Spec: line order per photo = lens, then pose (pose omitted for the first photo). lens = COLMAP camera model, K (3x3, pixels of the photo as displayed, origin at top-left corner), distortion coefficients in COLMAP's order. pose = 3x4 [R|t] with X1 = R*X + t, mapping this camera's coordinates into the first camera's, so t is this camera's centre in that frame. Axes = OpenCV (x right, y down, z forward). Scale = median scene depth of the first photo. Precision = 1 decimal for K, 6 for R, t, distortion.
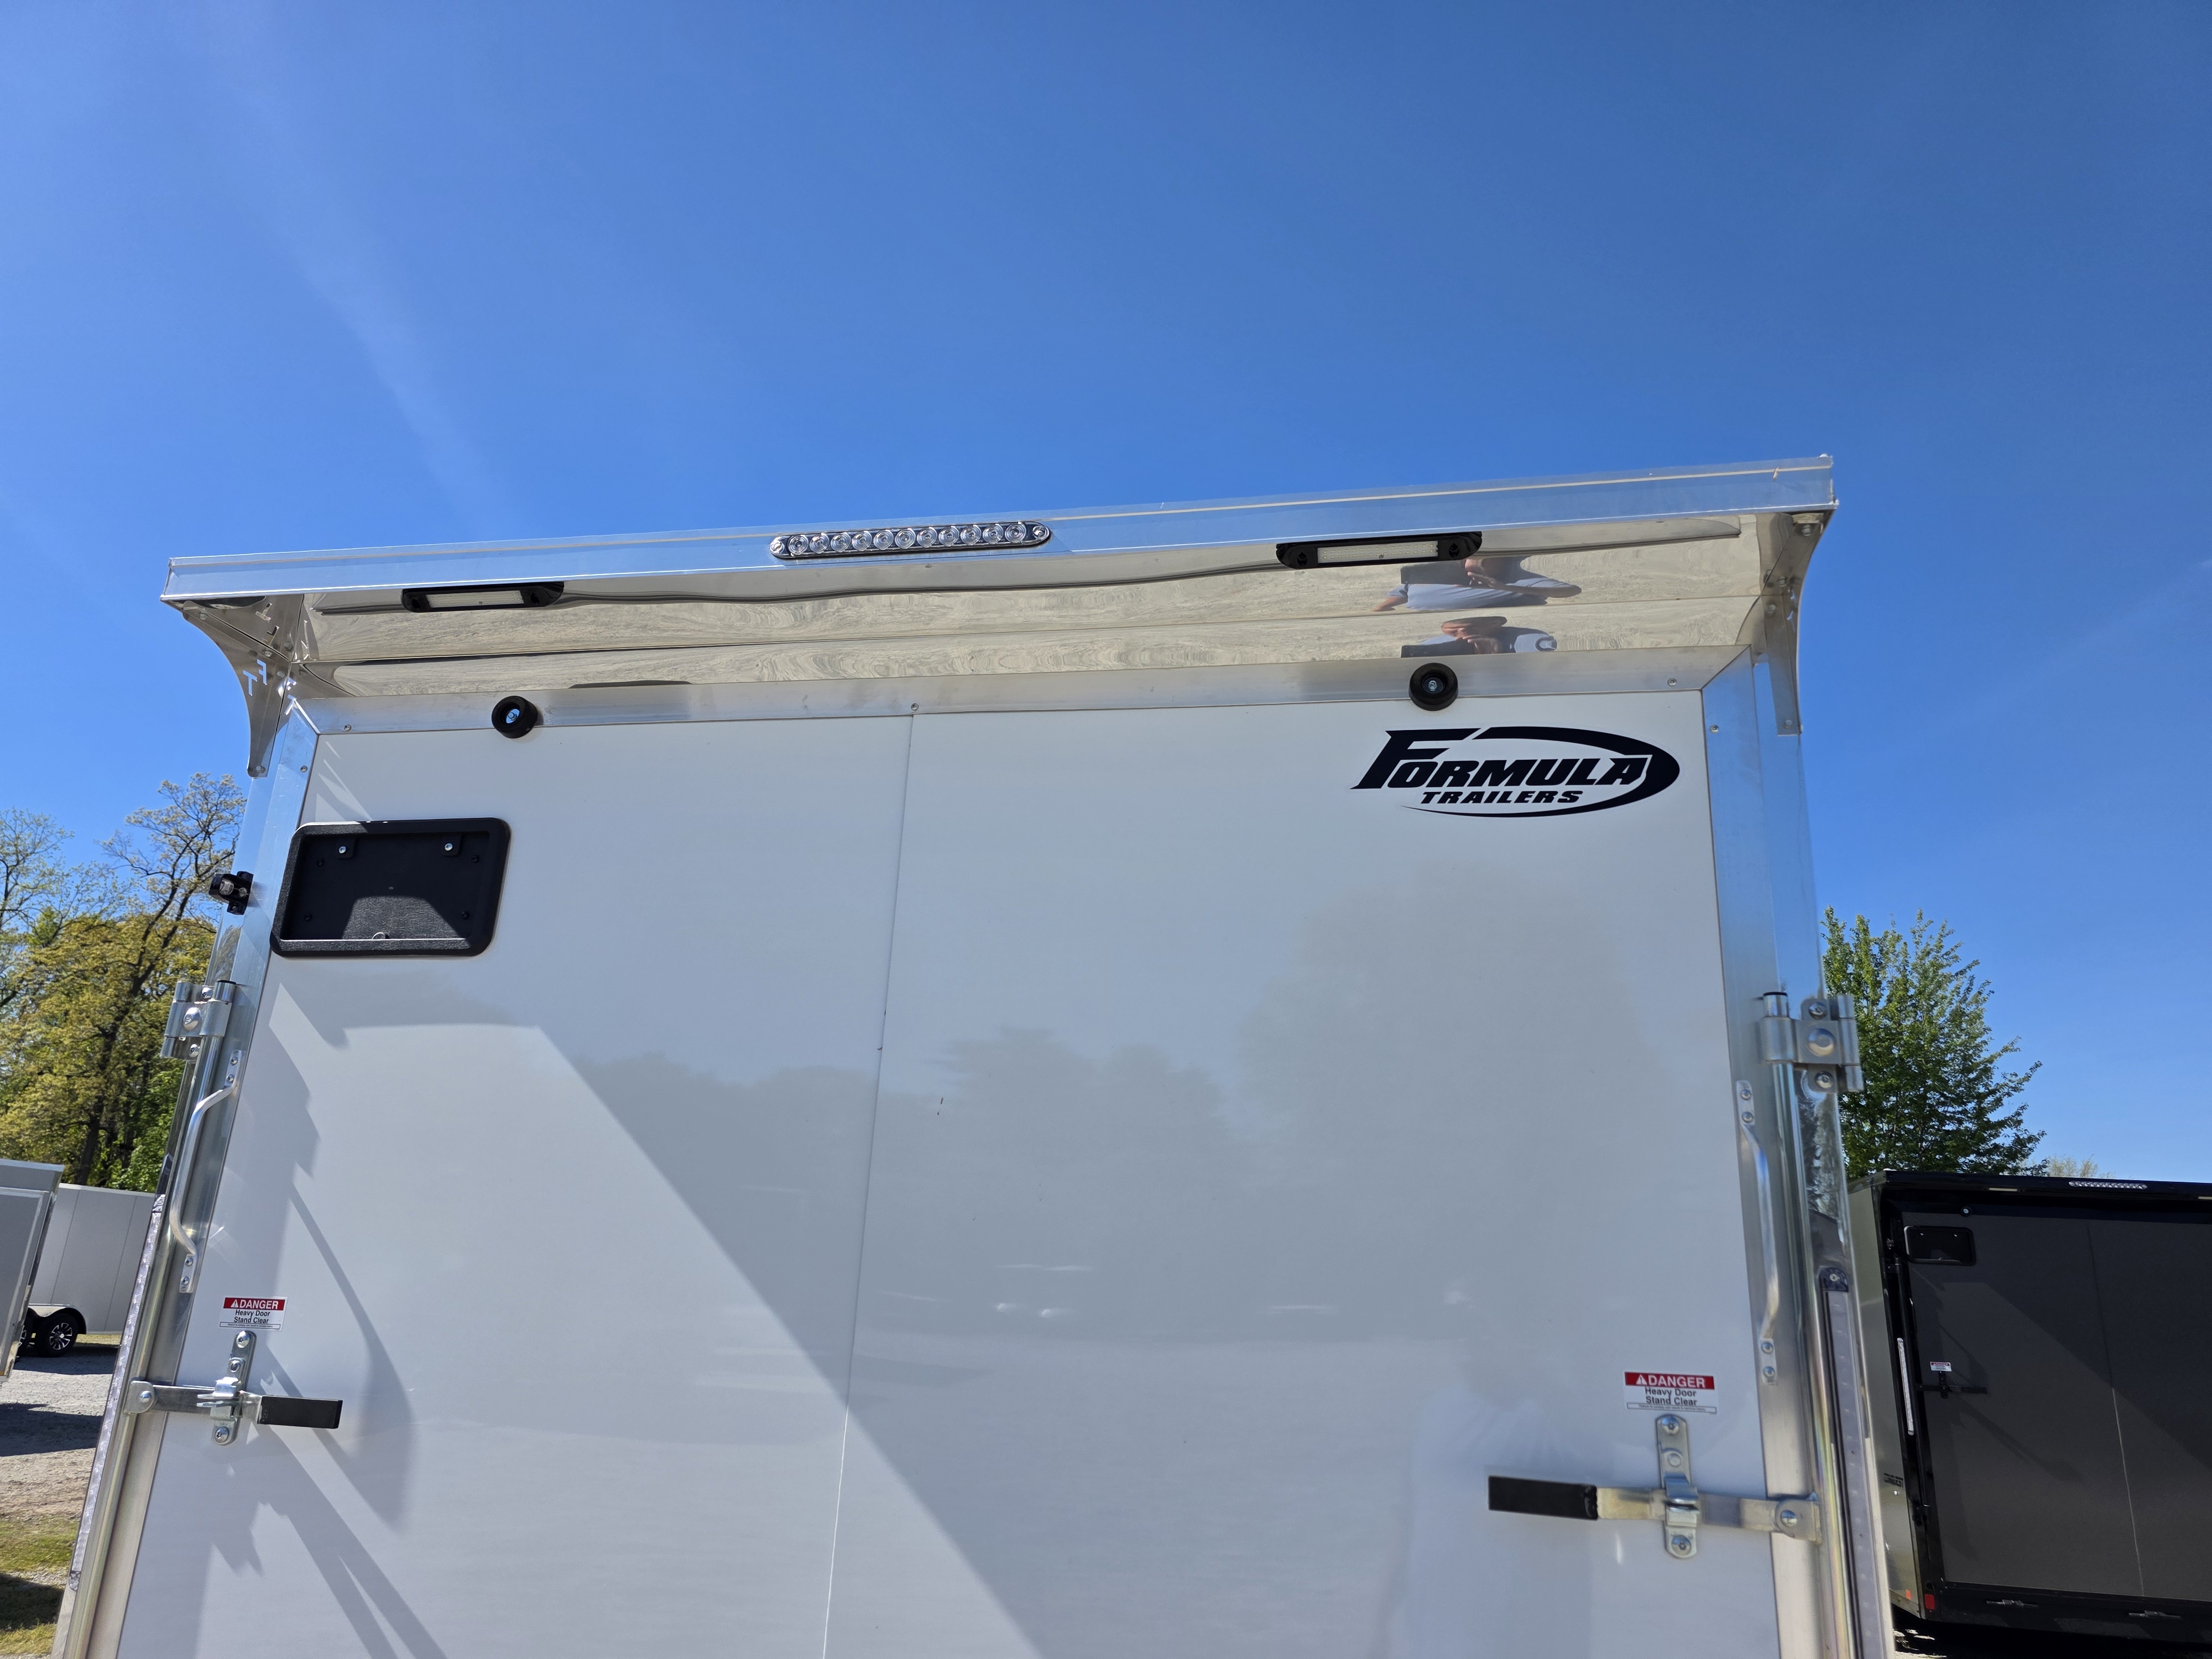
lens RADIAL K [[1514.3, 0, 1122.3], [0, 1514.3, 816.9], [0, 0, 1]] dist [0.065765, -0.056585]
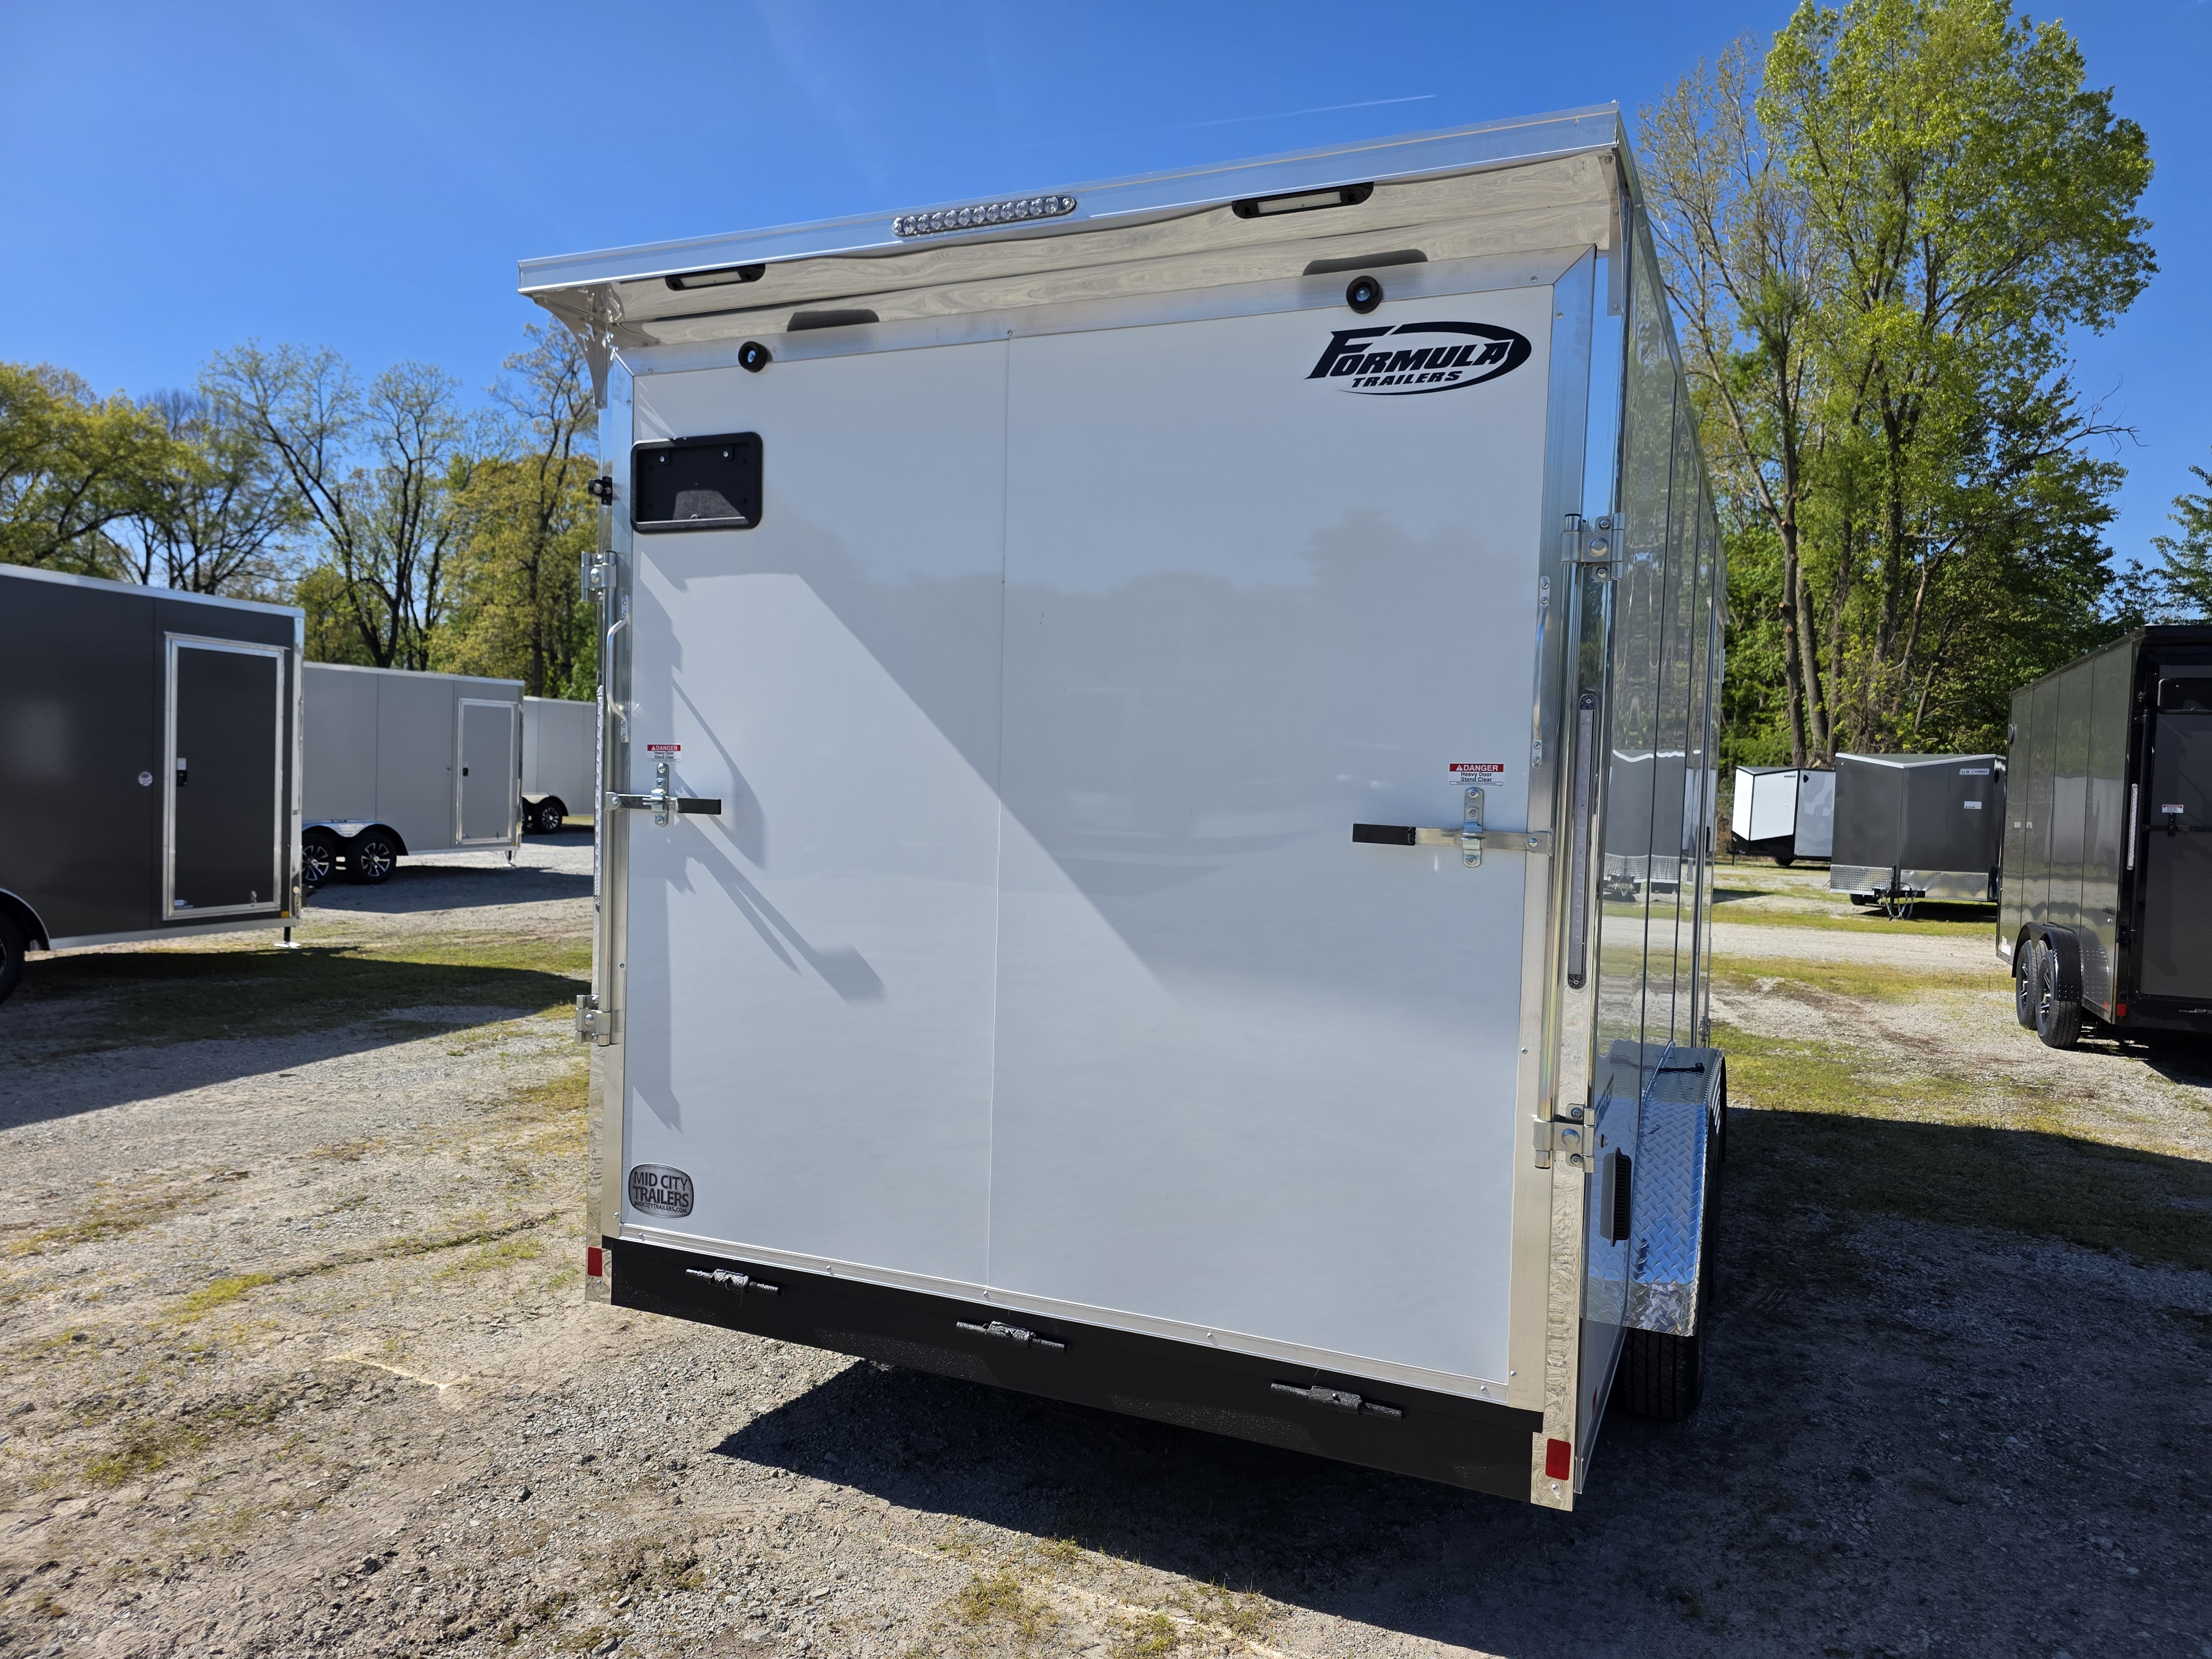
lens RADIAL K [[1514.3, 0, 1123.5], [0, 1514.3, 830.7], [0, 0, 1]] dist [0.065765, -0.056585]
pose [[0.976252, -0.010345, -0.216390, 0.266334], [0.081170, 0.943563, 0.321093, -0.083466], [0.200856, -0.331032, 0.921995, -0.430177]]
